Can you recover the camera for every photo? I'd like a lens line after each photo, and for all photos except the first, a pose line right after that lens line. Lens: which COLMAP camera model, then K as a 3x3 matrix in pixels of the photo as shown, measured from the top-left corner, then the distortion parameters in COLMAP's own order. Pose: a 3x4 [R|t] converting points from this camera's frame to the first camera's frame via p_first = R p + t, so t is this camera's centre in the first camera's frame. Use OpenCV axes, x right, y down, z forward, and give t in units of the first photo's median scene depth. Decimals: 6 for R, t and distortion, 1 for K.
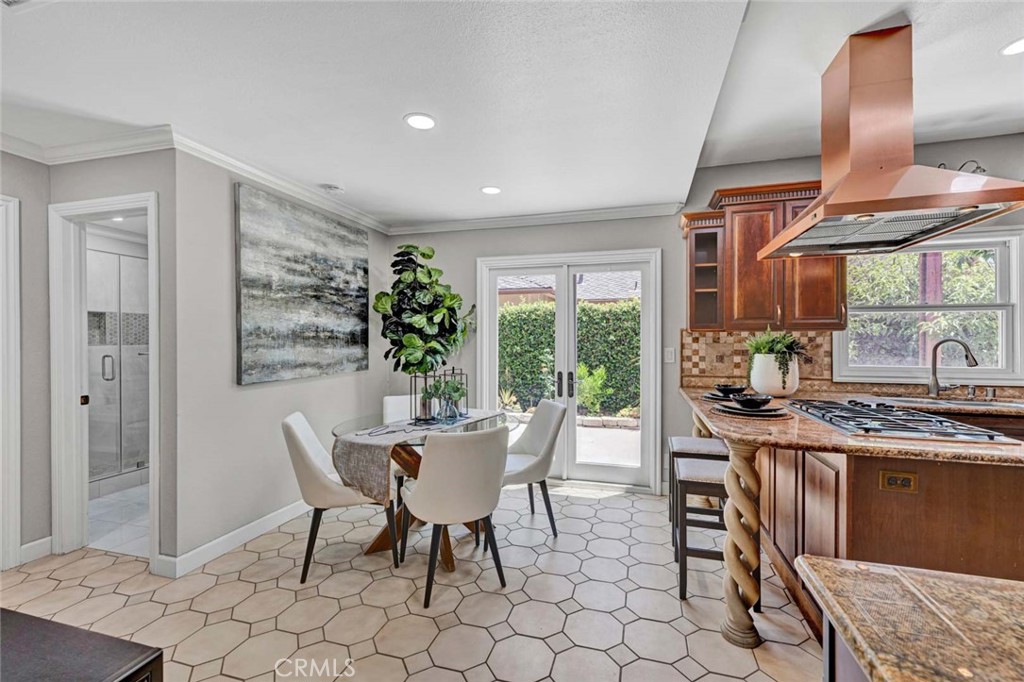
lens RADIAL K [[419.7, 0, 518.2], [0, 419.7, 346.5], [0, 0, 1]] dist [0.002629, 0.000137]
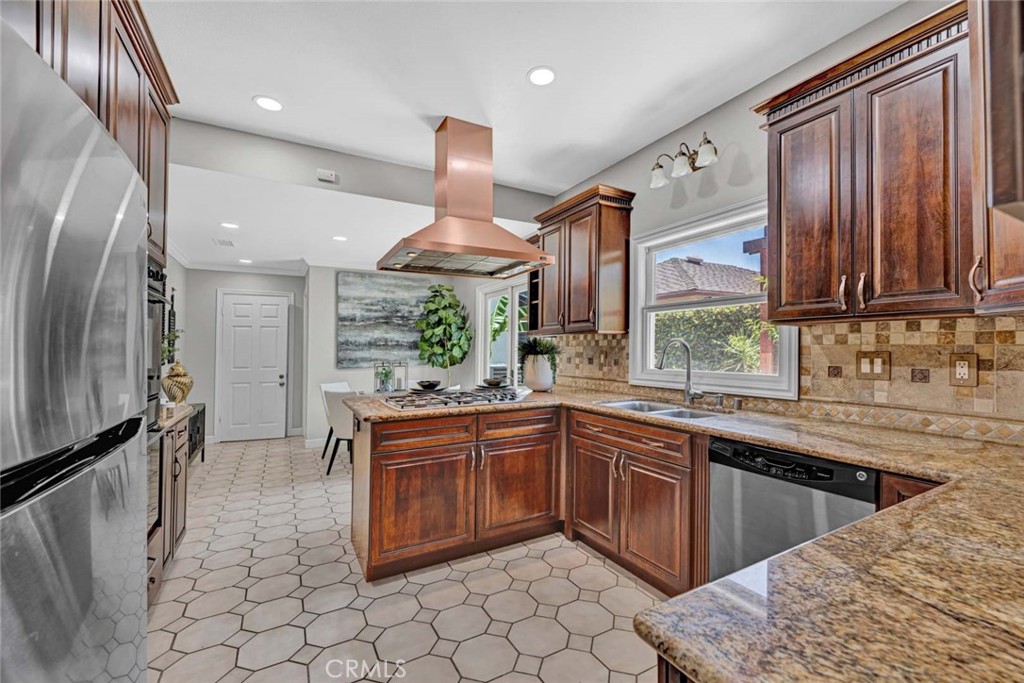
lens RADIAL K [[419.7, 0, 518.2], [0, 419.7, 347.0], [0, 0, 1]] dist [0.002629, 0.000137]
pose [[0.714486, -0.007490, -0.699610, 1.080126], [-0.002930, 0.999902, -0.013697, 0.009110], [0.699643, 0.011836, 0.714394, 0.100616]]
